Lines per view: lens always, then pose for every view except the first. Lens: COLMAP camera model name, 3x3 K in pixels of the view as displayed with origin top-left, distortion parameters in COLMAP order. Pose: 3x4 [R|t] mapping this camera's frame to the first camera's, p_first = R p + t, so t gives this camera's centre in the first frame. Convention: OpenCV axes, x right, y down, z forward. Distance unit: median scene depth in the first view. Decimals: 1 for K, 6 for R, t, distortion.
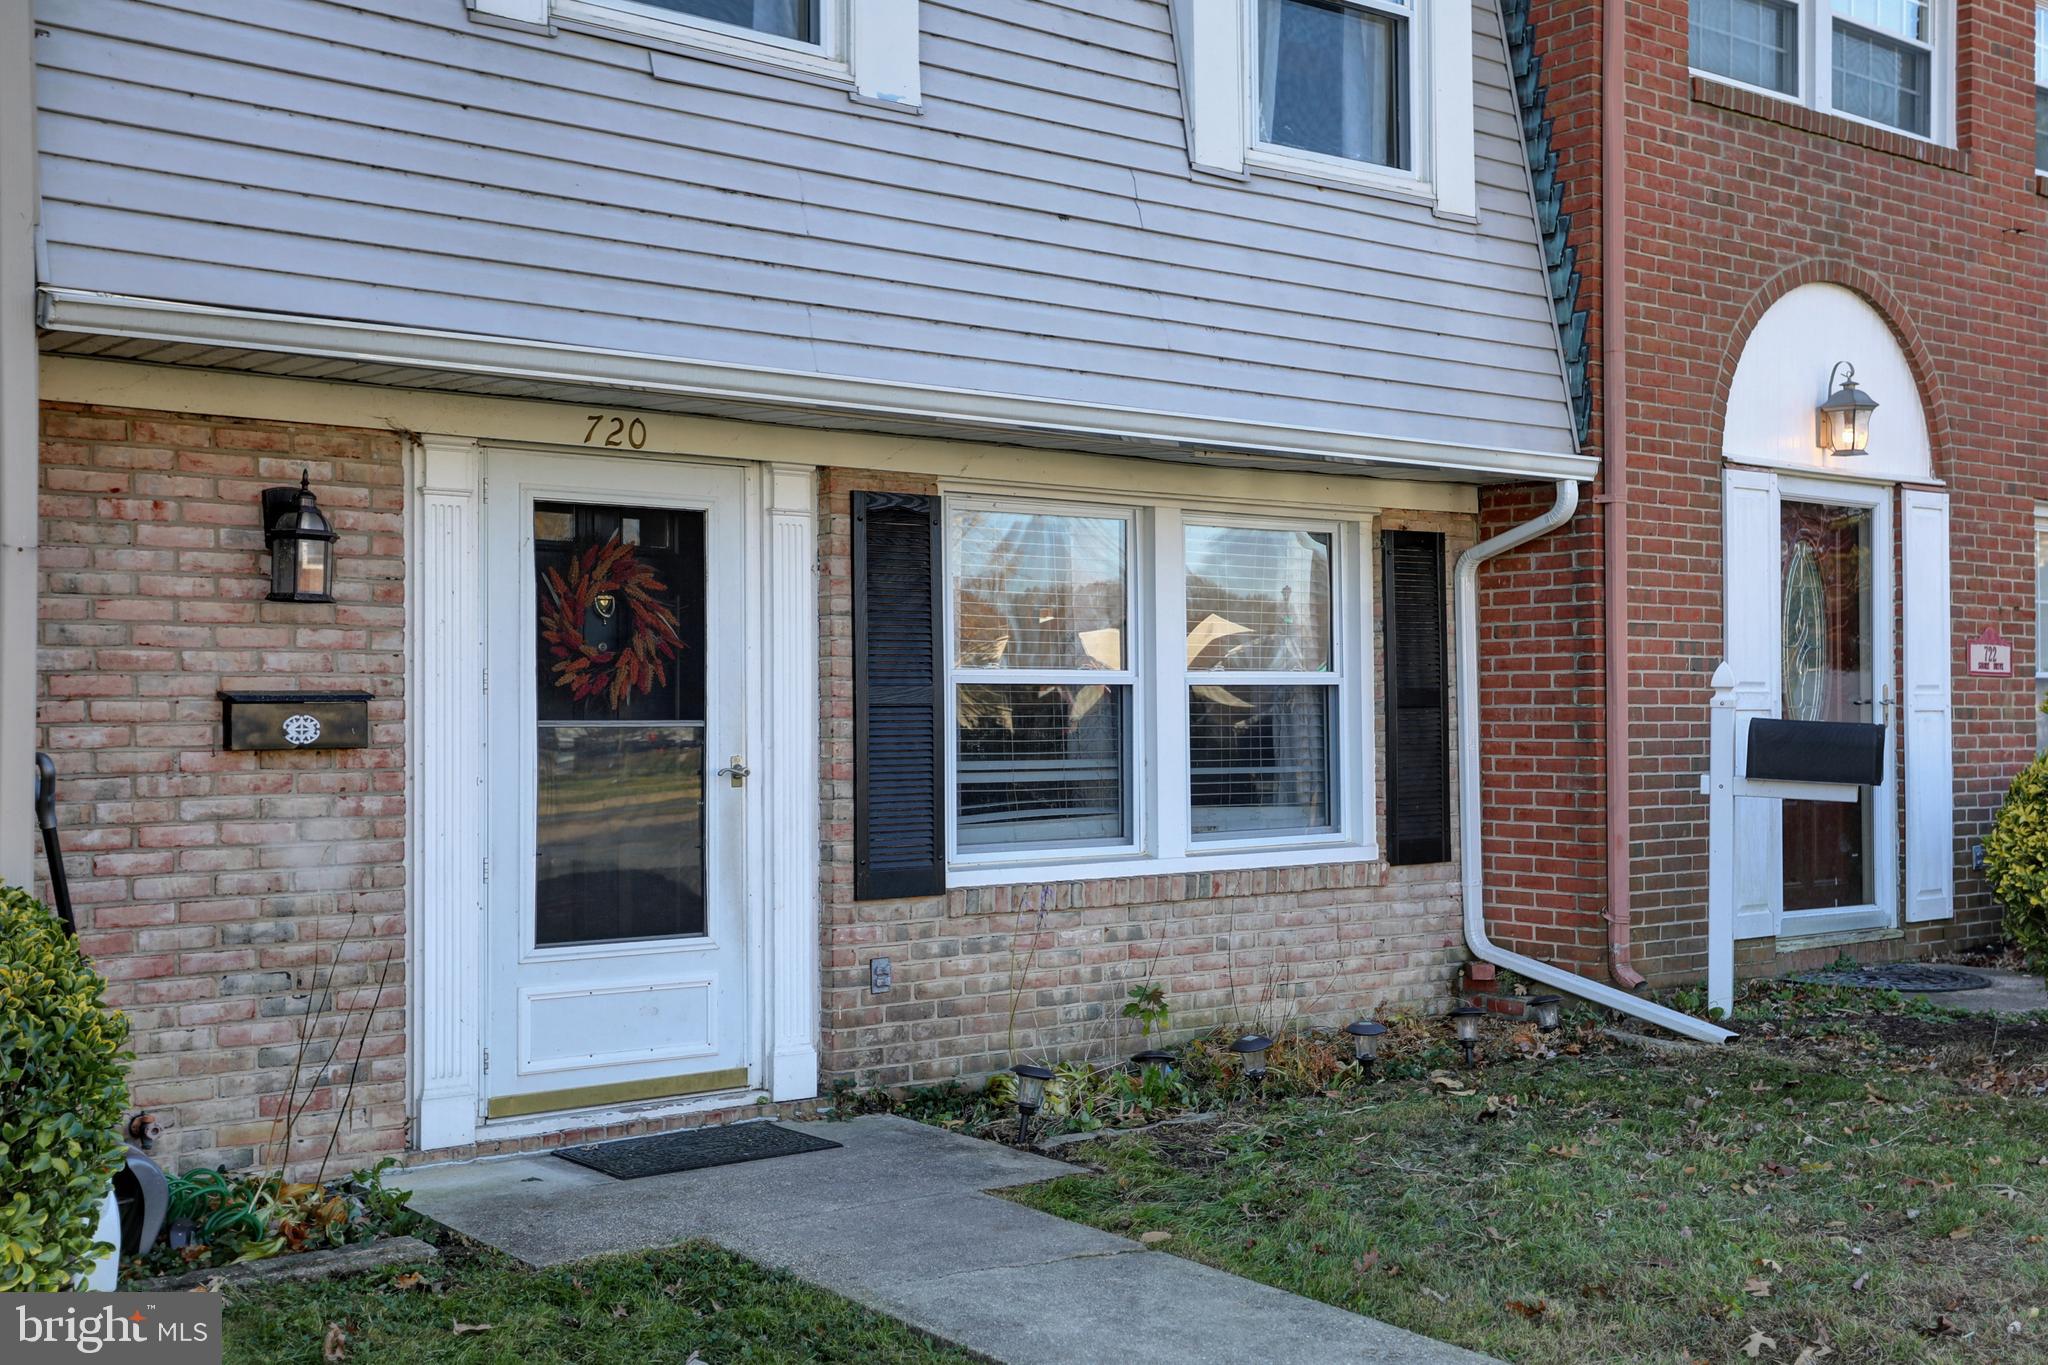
lens RADIAL K [[2155.2, 0, 1022.9], [0, 2155.2, 673.2], [0, 0, 1]] dist [0.032826, 0.060923]
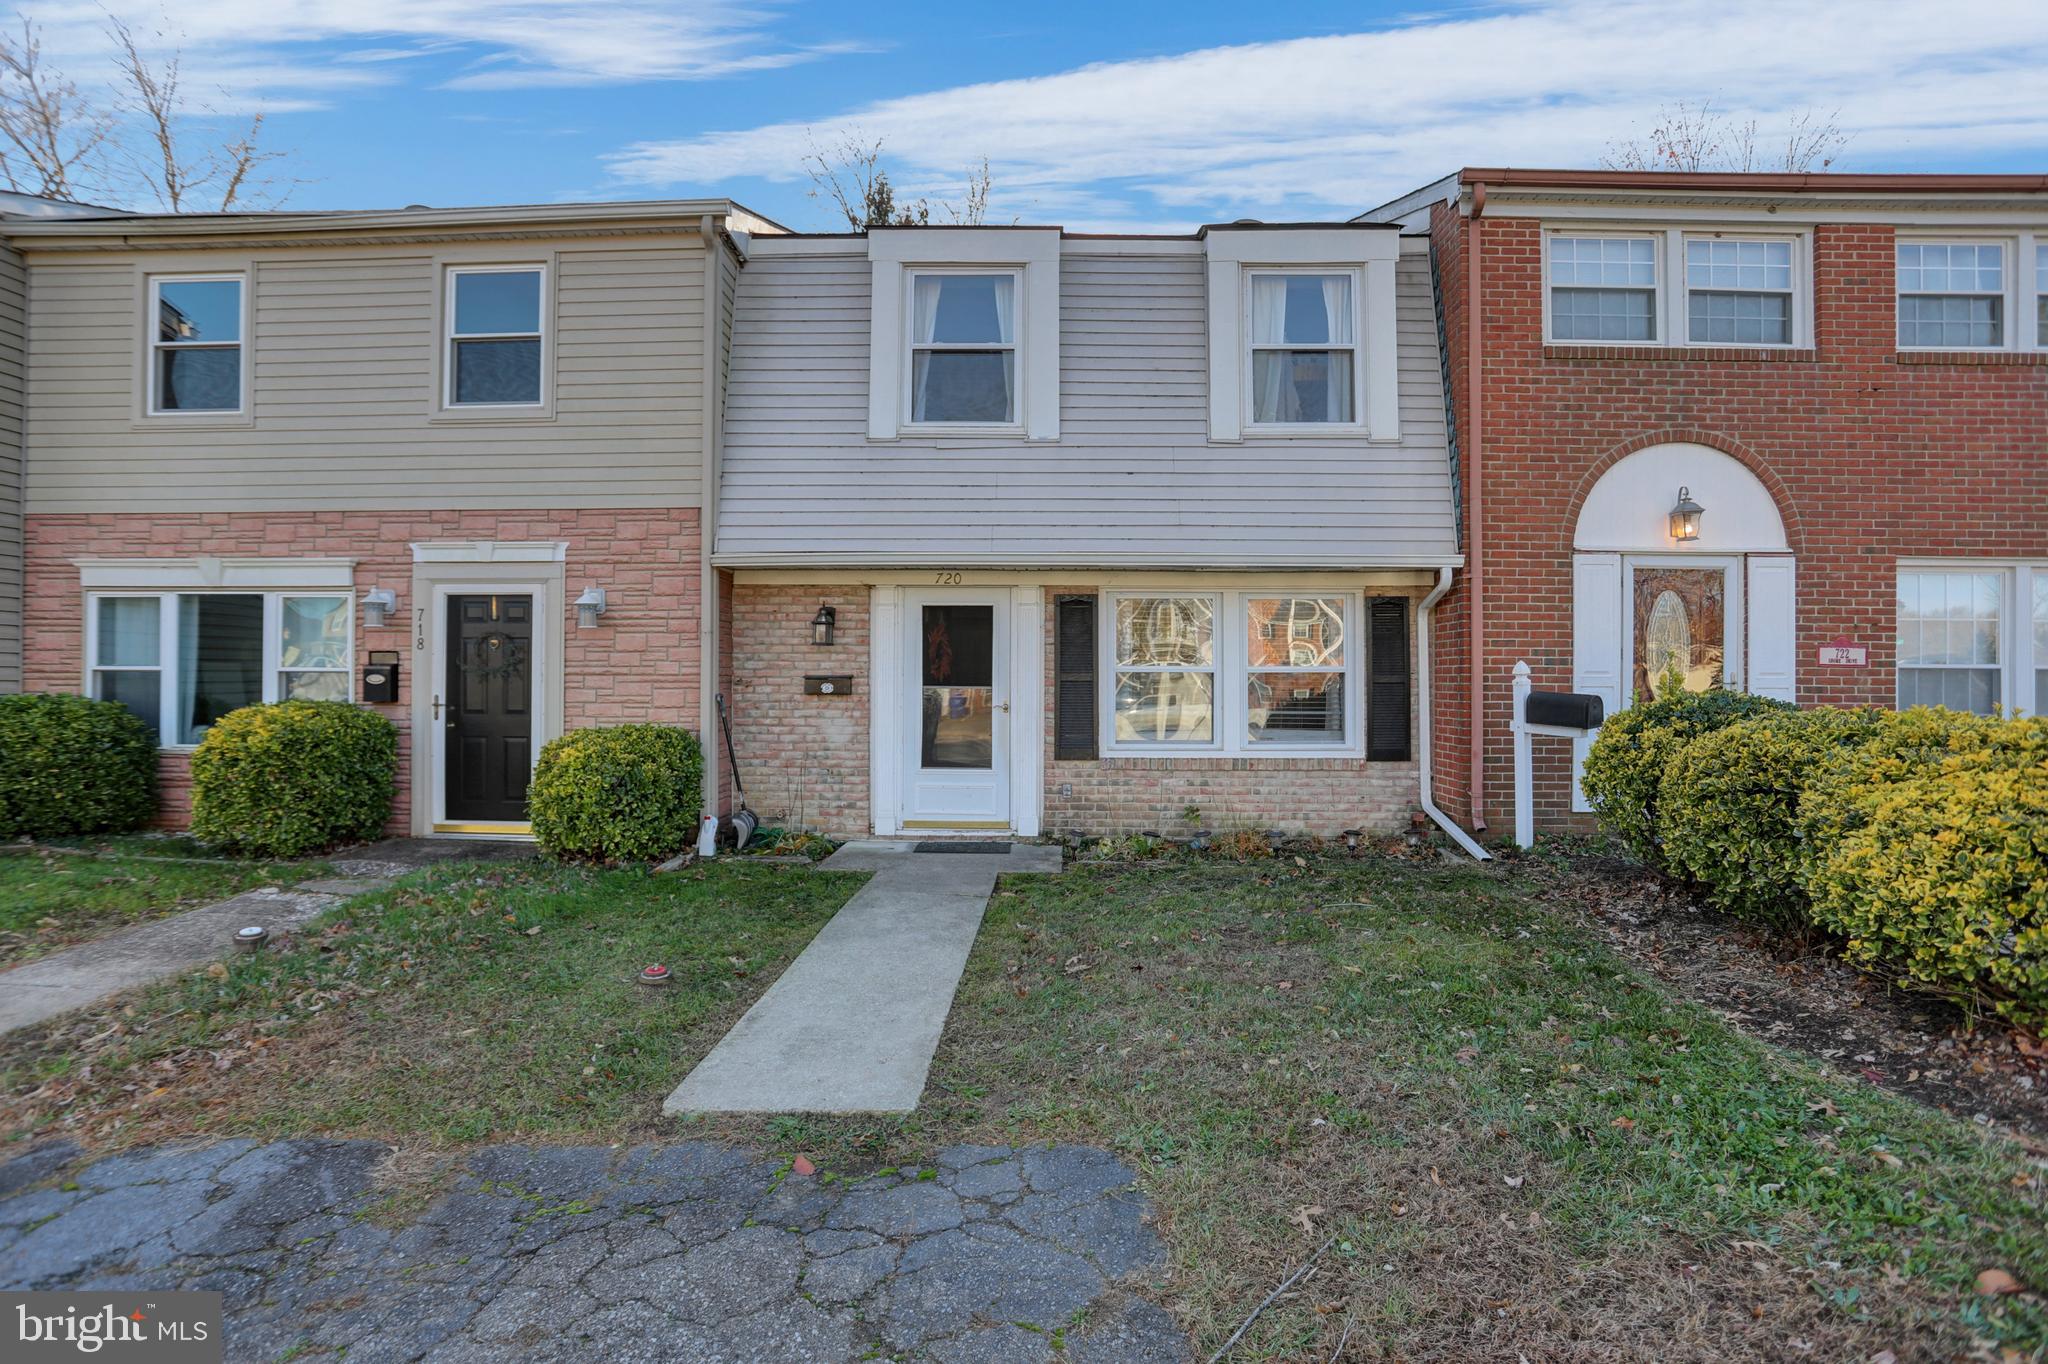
lens RADIAL K [[986.2, 0, 1024.0], [0, 986.2, 682.0], [0, 0, 1]] dist [-0.092268, 0.048147]
pose [[0.778449, 0.007713, -0.627660, 0.577808], [0.004827, 0.999821, 0.018273, -0.004680], [0.627689, -0.017255, 0.778273, 0.093137]]
